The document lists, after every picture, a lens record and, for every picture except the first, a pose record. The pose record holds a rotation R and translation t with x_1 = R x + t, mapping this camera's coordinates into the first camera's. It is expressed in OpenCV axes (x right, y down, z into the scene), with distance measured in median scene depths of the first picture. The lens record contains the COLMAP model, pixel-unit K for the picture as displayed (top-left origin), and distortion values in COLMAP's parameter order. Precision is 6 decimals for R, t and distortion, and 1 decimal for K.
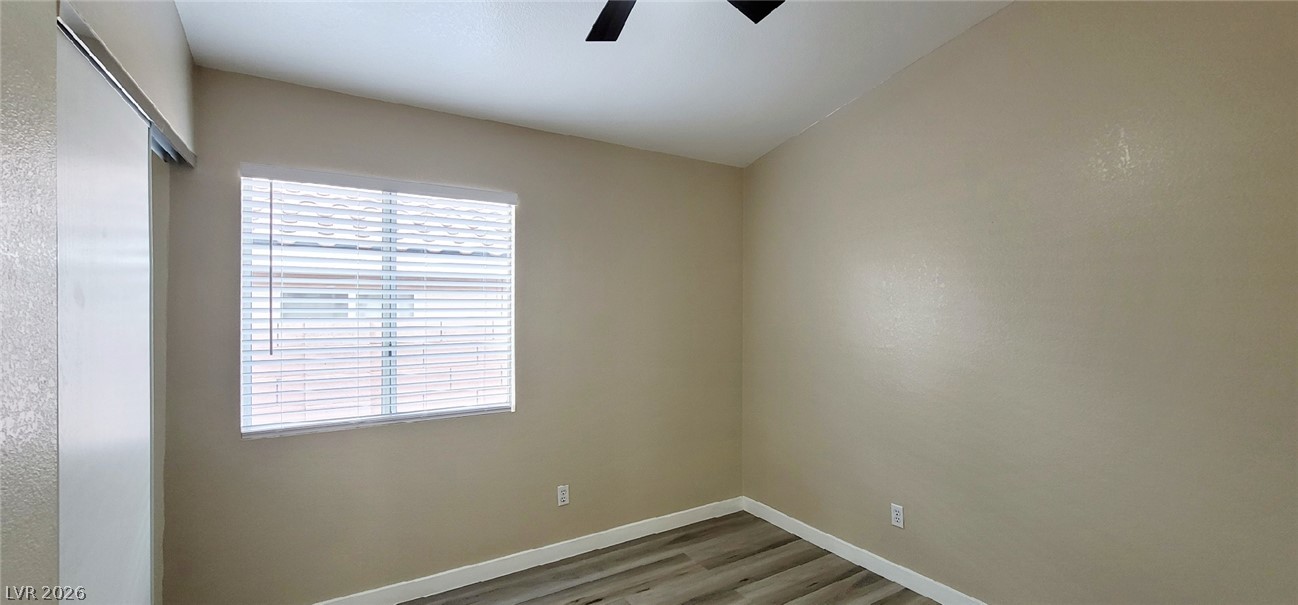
lens RADIAL K [[534.1, 0, 655.0], [0, 534.1, 305.1], [0, 0, 1]] dist [-0.010867, -0.000258]
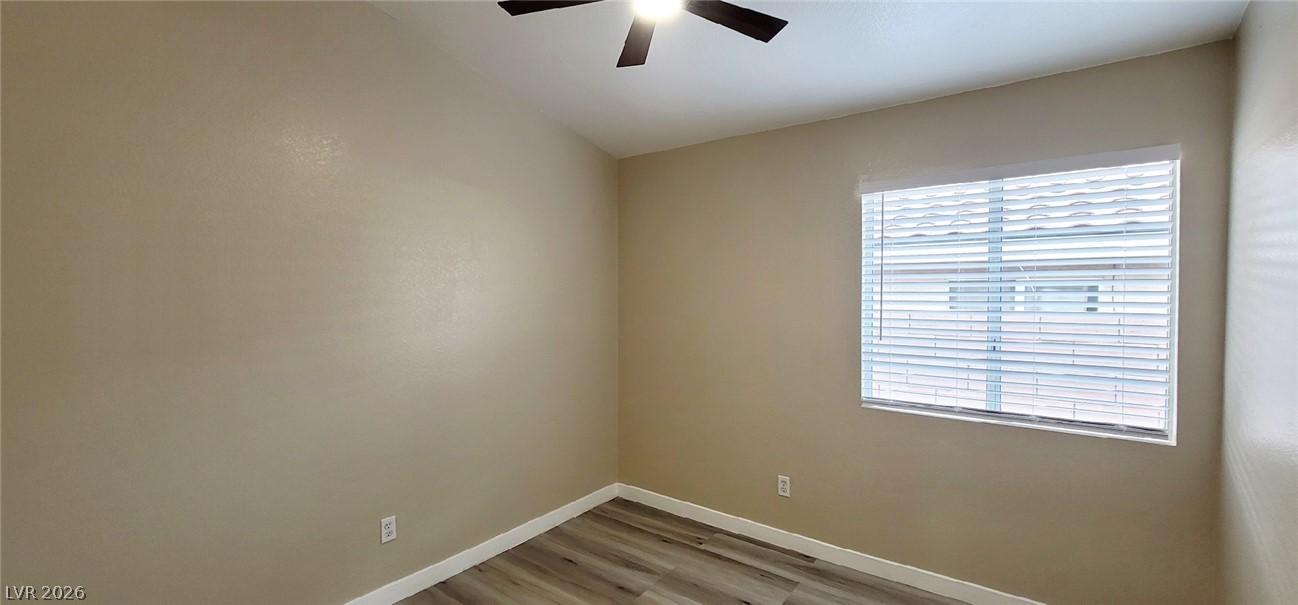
lens RADIAL K [[534.1, 0, 669.7], [0, 534.1, 298.7], [0, 0, 1]] dist [-0.010867, -0.000258]
pose [[0.356662, -0.000345, -0.934233, 0.183377], [0.000944, 1.000000, -0.000009, 0.000750], [0.934233, -0.000879, 0.356662, 0.116094]]
